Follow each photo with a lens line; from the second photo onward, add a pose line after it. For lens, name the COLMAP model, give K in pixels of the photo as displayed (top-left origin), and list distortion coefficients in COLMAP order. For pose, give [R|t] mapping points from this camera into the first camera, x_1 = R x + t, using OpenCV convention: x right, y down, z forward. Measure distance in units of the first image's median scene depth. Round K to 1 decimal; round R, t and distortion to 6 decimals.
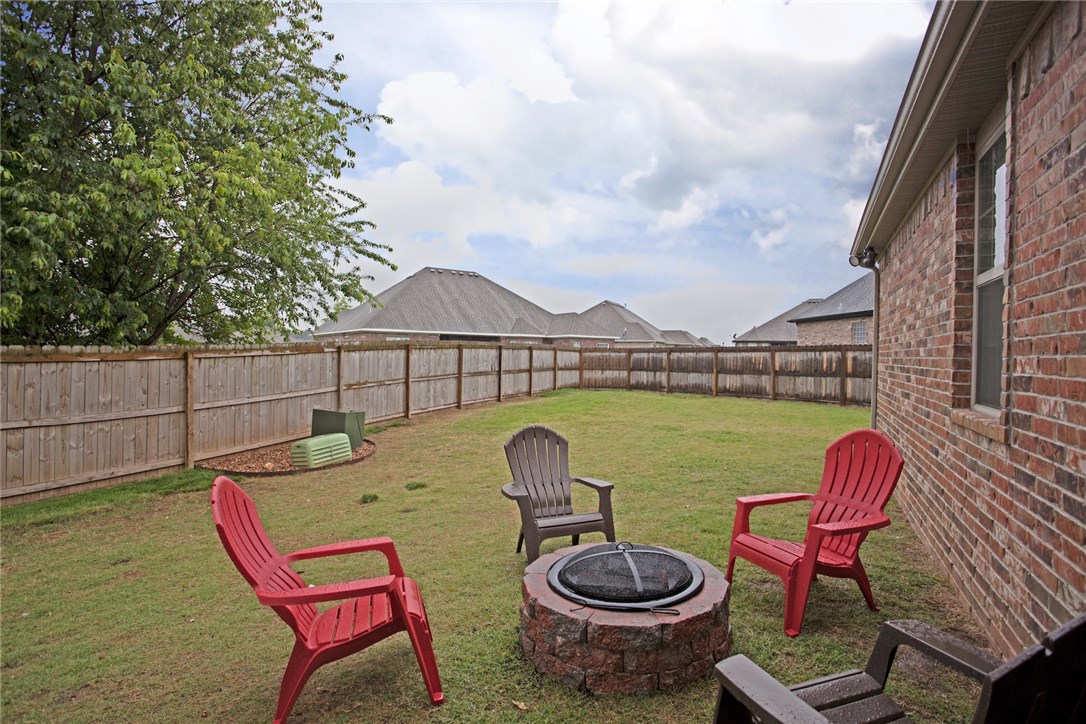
lens RADIAL K [[538.7, 0, 544.8], [0, 538.7, 359.7], [0, 0, 1]] dist [-0.074341, 0.030476]
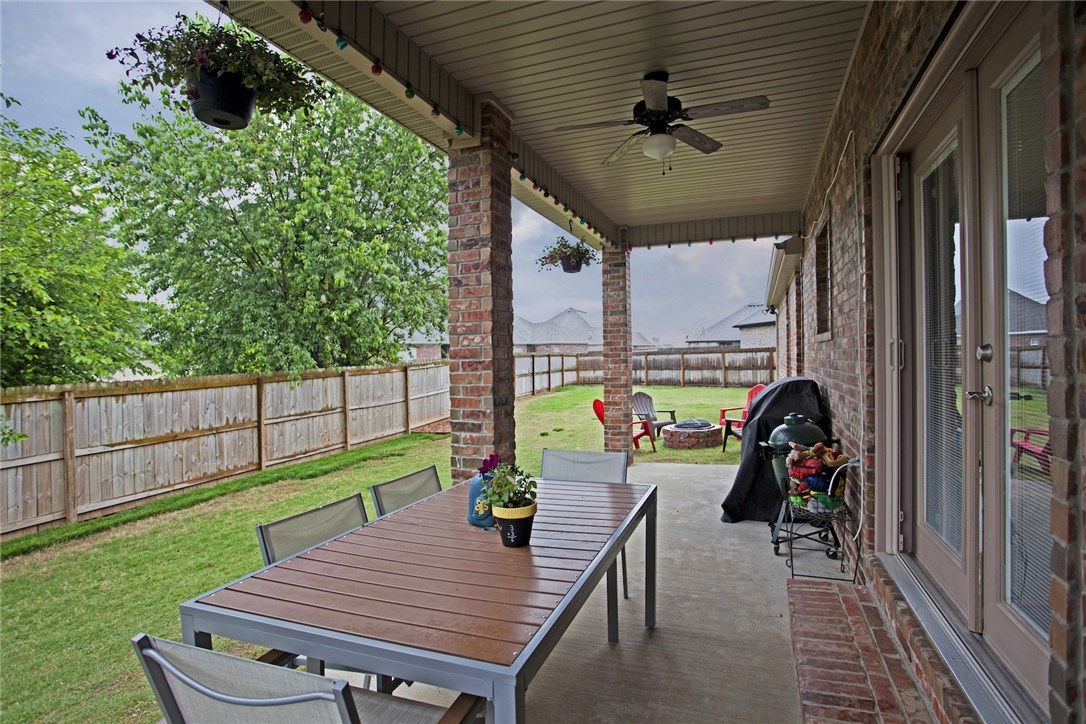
lens RADIAL K [[538.7, 0, 545.4], [0, 538.7, 358.8], [0, 0, 1]] dist [-0.074341, 0.030476]
pose [[0.995449, -0.030176, 0.090388, -0.159438], [0.030702, 0.999519, -0.004428, -0.007901], [-0.090211, 0.007182, 0.995897, -0.346097]]
